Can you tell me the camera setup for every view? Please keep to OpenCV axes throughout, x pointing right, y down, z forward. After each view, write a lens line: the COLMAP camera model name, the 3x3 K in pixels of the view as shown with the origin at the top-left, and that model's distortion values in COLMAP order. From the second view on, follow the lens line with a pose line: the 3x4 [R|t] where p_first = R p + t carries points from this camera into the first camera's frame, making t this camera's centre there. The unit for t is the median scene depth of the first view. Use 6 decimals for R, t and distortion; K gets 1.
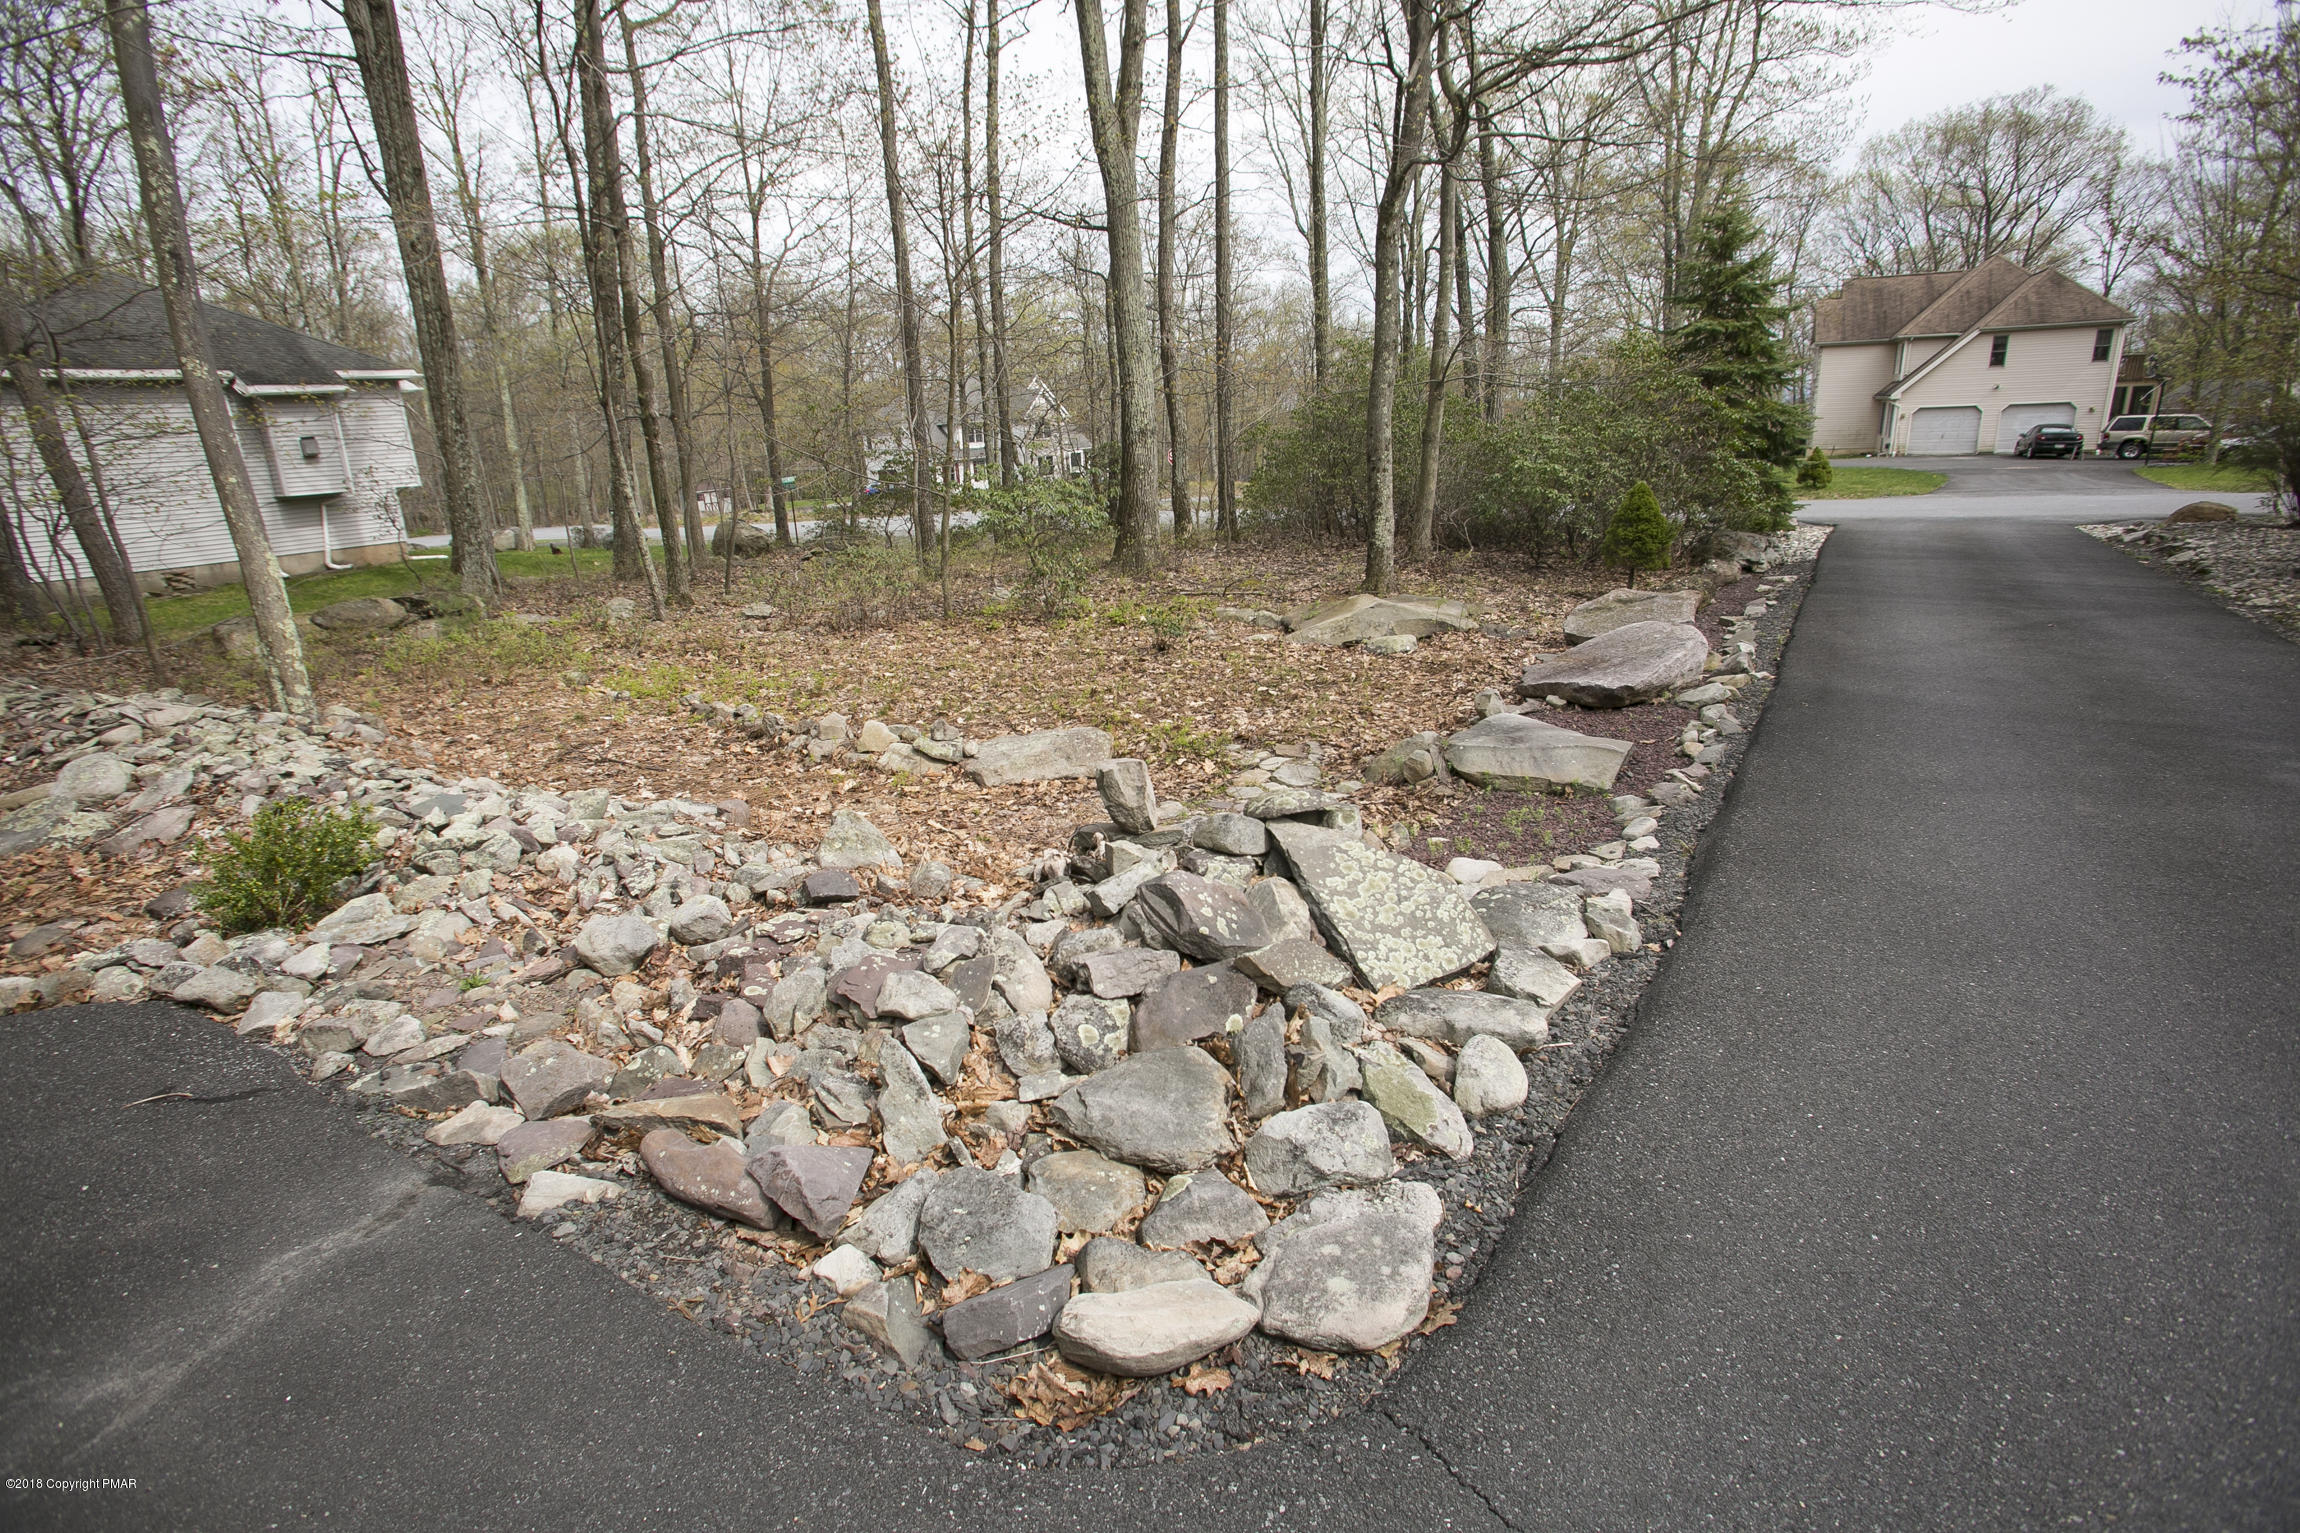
lens RADIAL K [[1120.7, 0, 1153.5], [0, 1120.7, 761.2], [0, 0, 1]] dist [-0.076494, 0.031416]
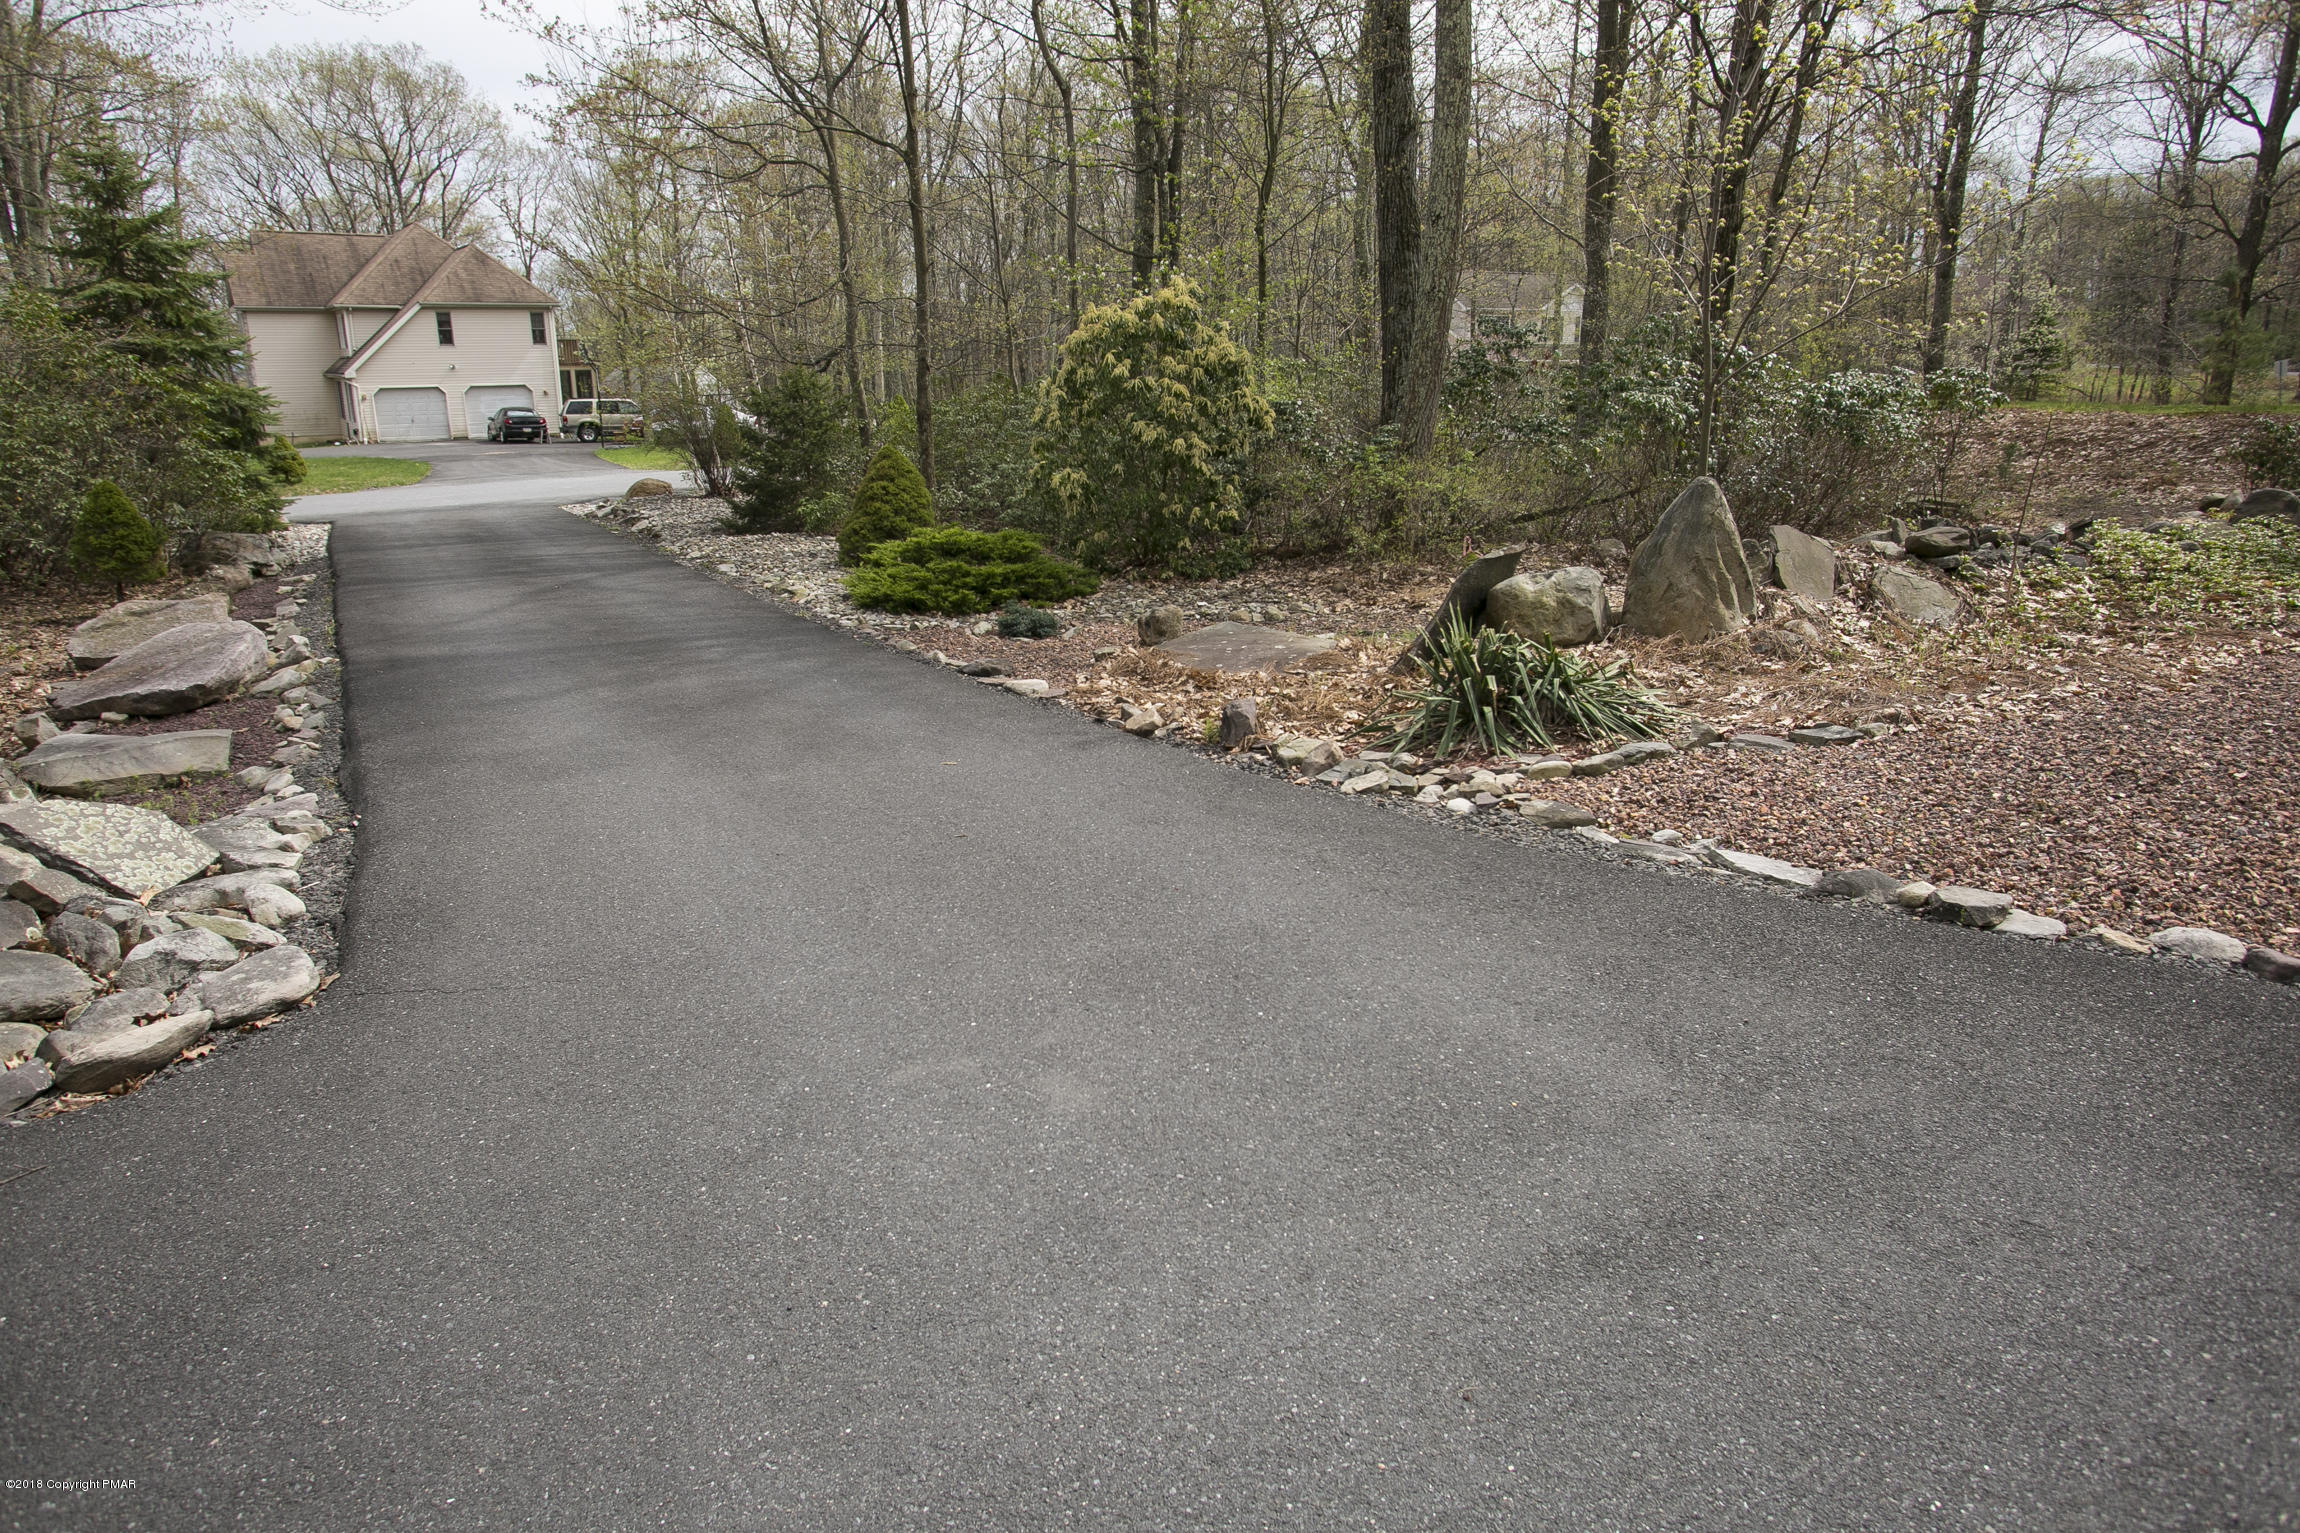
lens RADIAL K [[1584.3, 0, 1147.3], [0, 1584.3, 831.6], [0, 0, 1]] dist [-0.048515, 0.069547]
pose [[0.504429, -0.208550, 0.837889, -0.171310], [0.235657, 0.966805, 0.098766, 0.060178], [-0.830673, 0.147634, 0.536830, -0.212454]]
